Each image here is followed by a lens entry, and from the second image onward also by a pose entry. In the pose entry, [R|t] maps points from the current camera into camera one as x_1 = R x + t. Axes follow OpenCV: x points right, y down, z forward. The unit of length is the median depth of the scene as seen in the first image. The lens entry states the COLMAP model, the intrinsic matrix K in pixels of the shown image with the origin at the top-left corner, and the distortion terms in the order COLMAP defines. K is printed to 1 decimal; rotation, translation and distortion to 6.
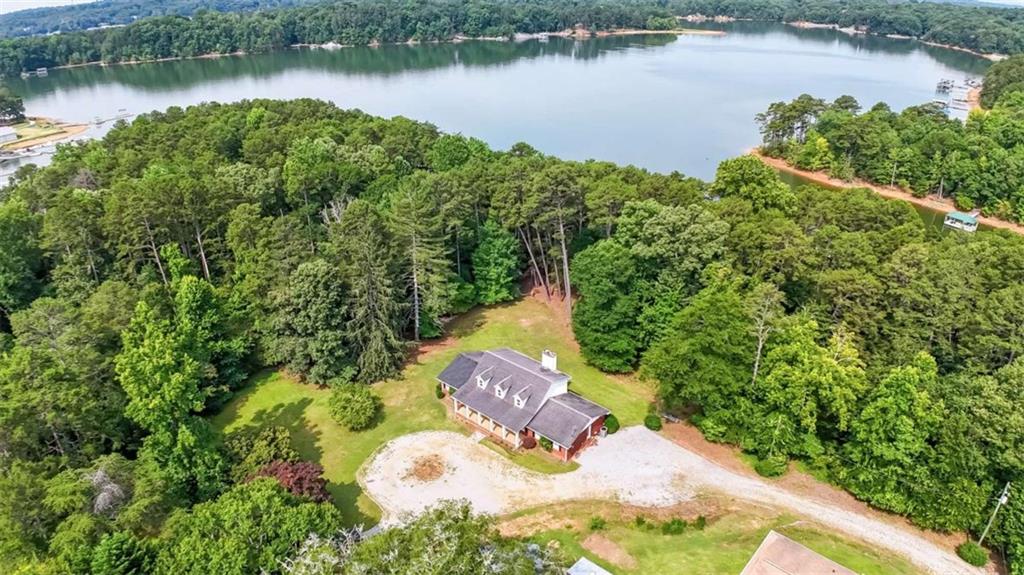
lens RADIAL K [[631.9, 0, 512.0], [0, 631.9, 287.5], [0, 0, 1]] dist [-0.115733, 0.006090]
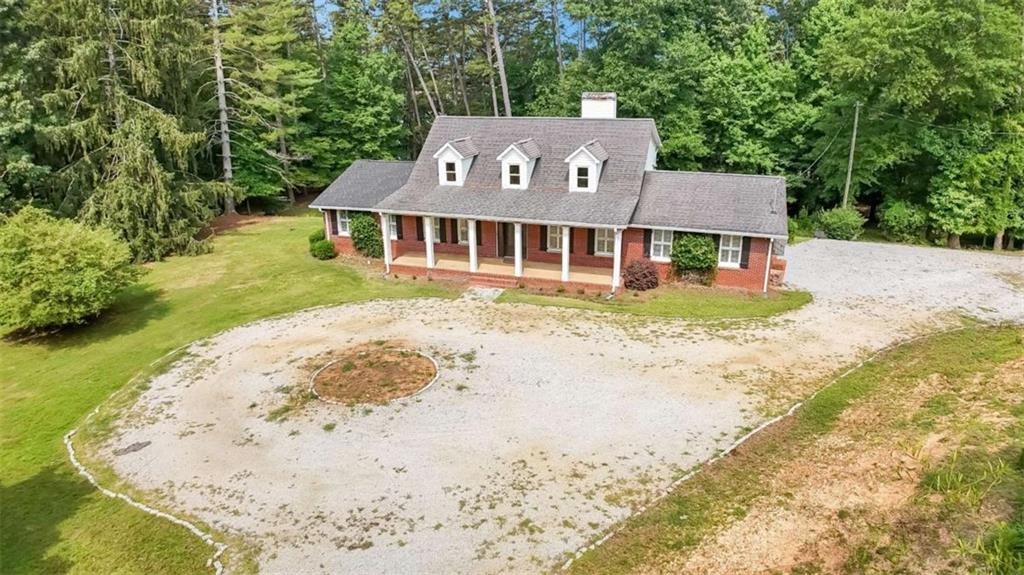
lens RADIAL K [[631.9, 0, 512.0], [0, 631.9, 287.5], [0, 0, 1]] dist [-0.115733, 0.006090]
pose [[0.930088, -0.115233, 0.348795, -0.157272], [0.169070, 0.977260, -0.127975, 0.283118], [-0.326116, 0.177999, 0.928421, 0.694269]]
